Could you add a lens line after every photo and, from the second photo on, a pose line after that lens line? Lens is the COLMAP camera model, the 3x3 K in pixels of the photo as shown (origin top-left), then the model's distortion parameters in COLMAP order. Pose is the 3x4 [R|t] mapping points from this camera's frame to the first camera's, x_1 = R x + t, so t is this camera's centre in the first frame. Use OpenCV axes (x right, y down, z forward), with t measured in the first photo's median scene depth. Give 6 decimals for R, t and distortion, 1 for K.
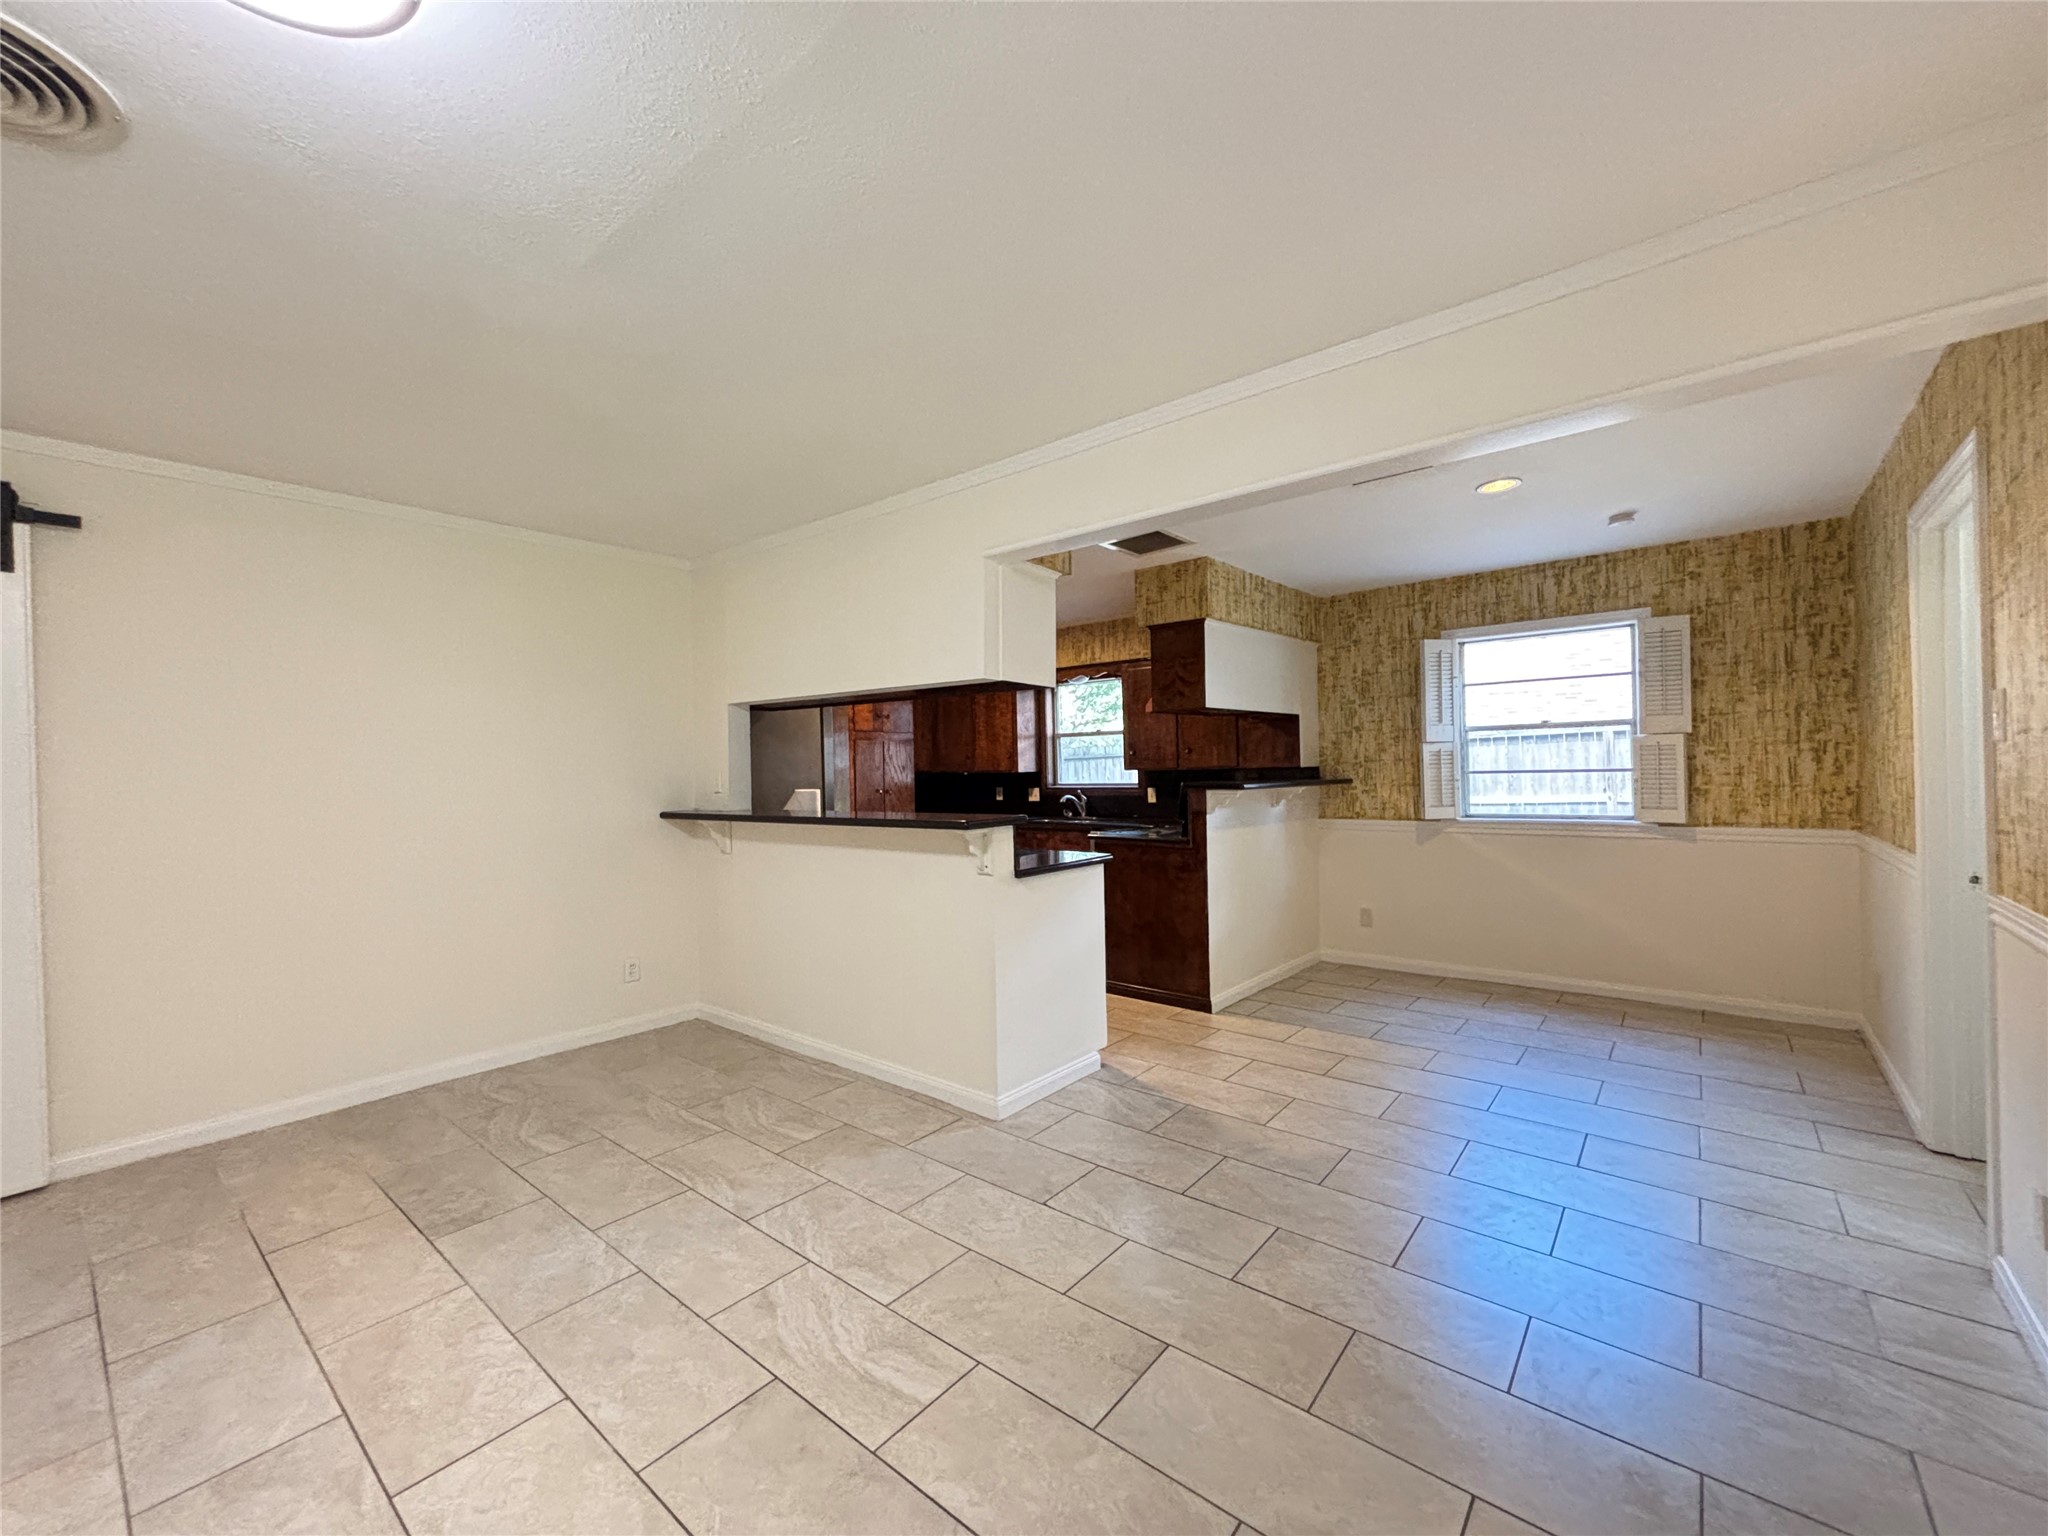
lens RADIAL K [[830.3, 0, 1019.9], [0, 830.3, 769.1], [0, 0, 1]] dist [0.012376, 0.000419]
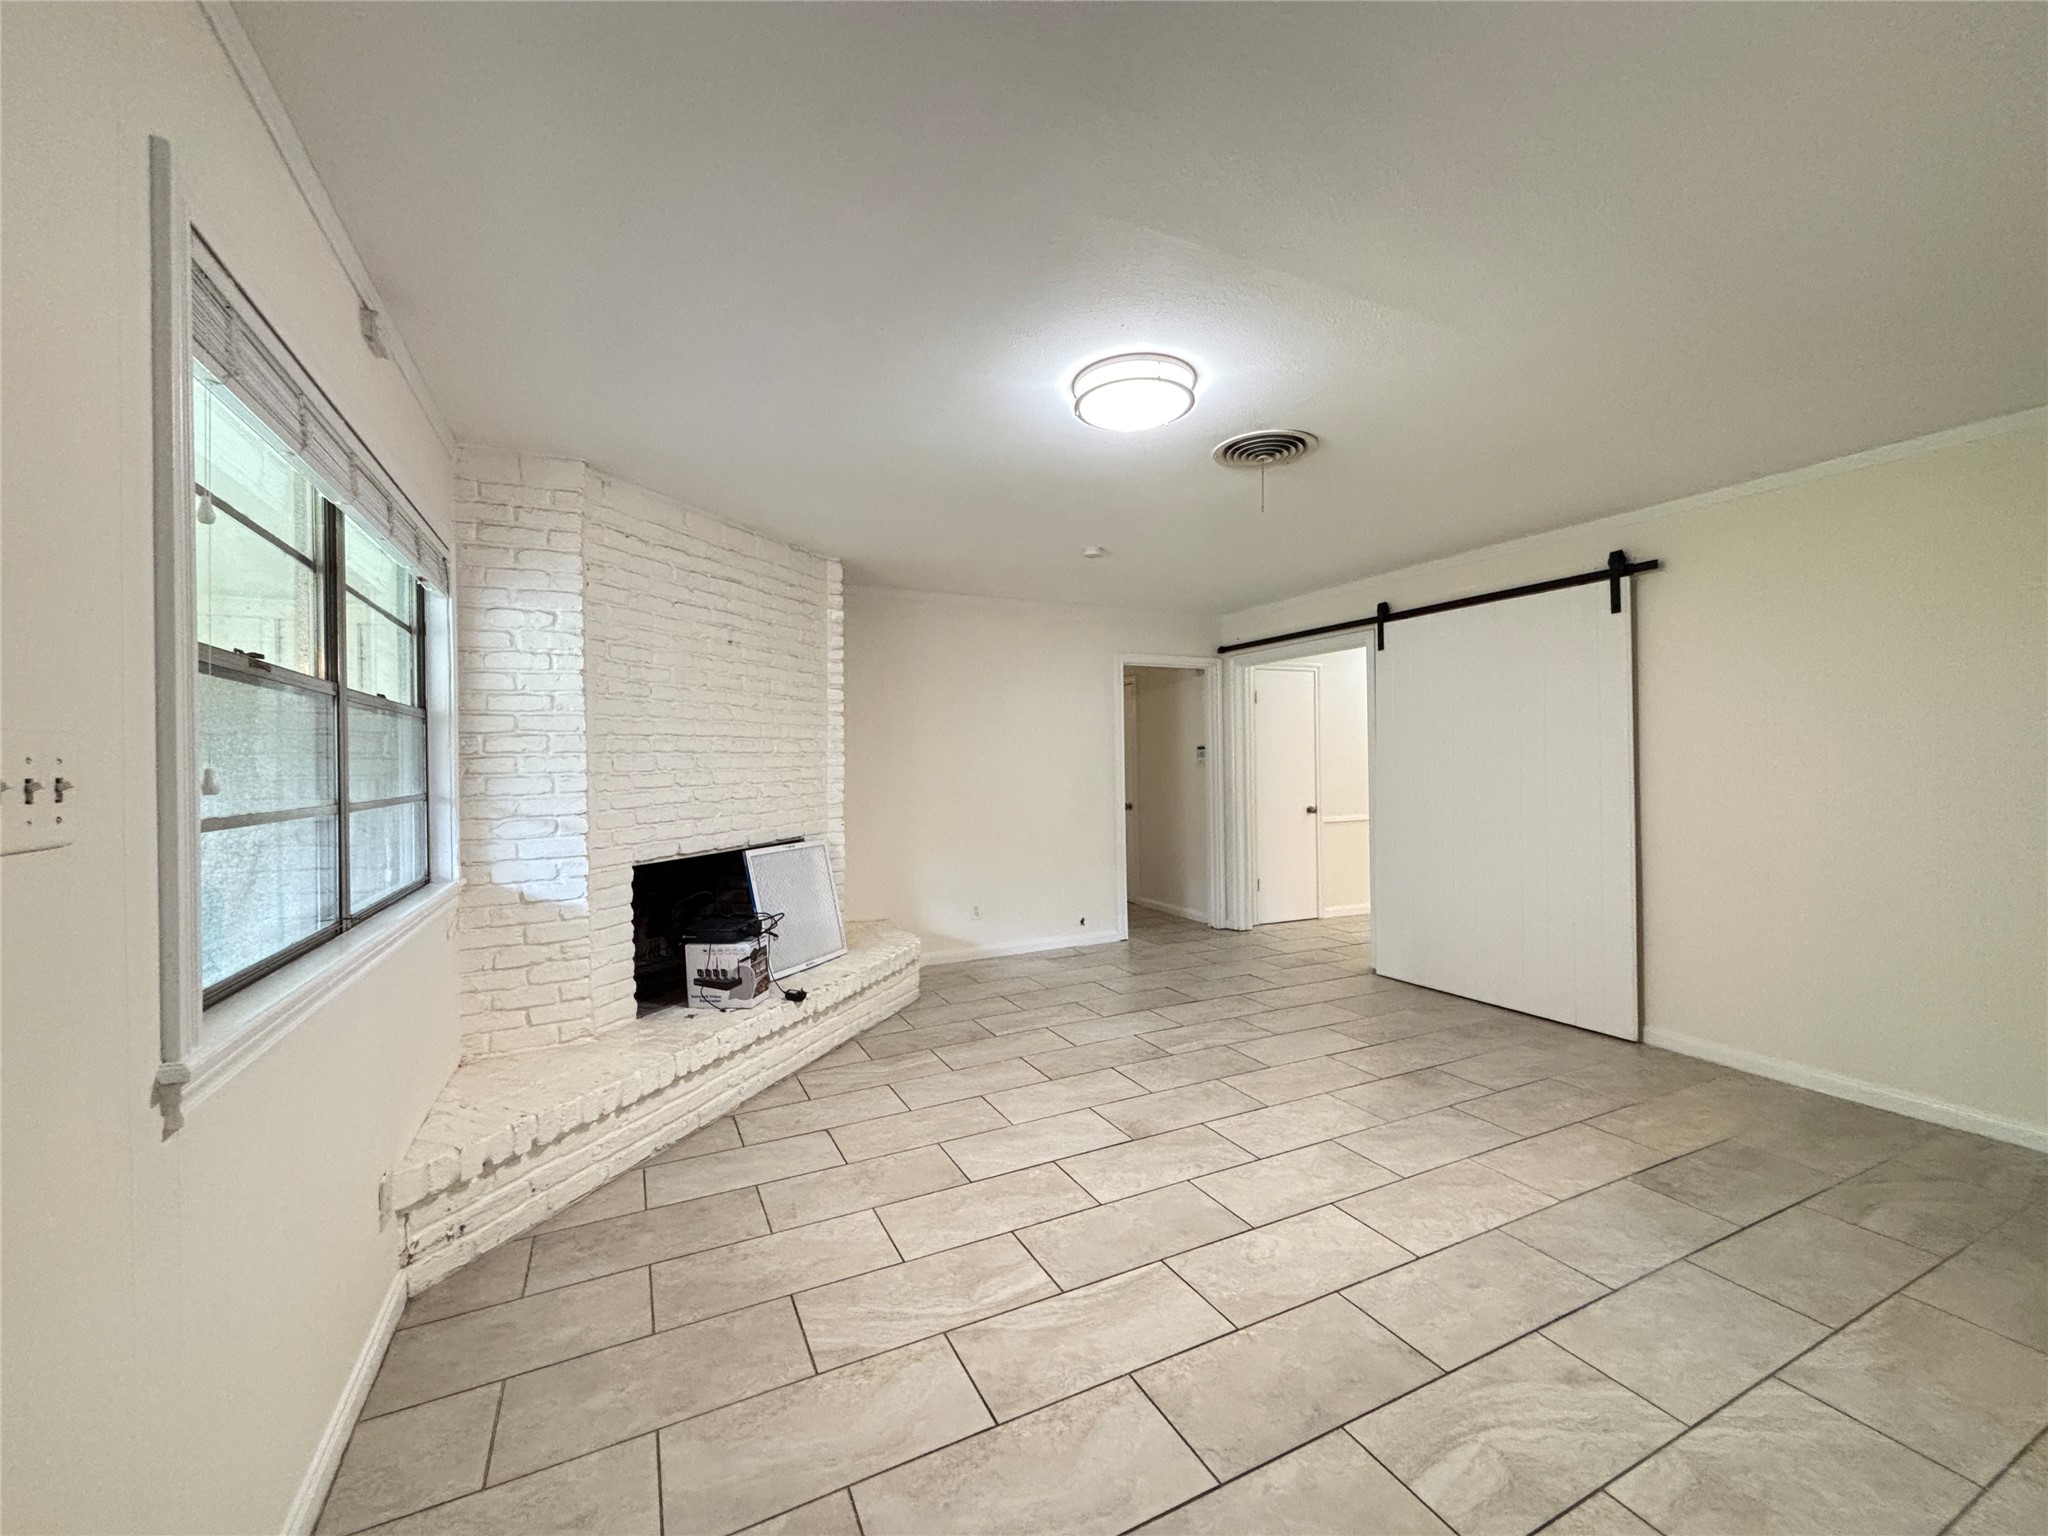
lens RADIAL K [[830.3, 0, 1017.1], [0, 830.3, 767.3], [0, 0, 1]] dist [0.012376, 0.000419]
pose [[-0.412226, 0.025330, -0.910729, 0.615545], [0.012508, 0.999677, 0.022142, -0.012303], [0.910996, -0.002263, -0.412410, 0.725832]]
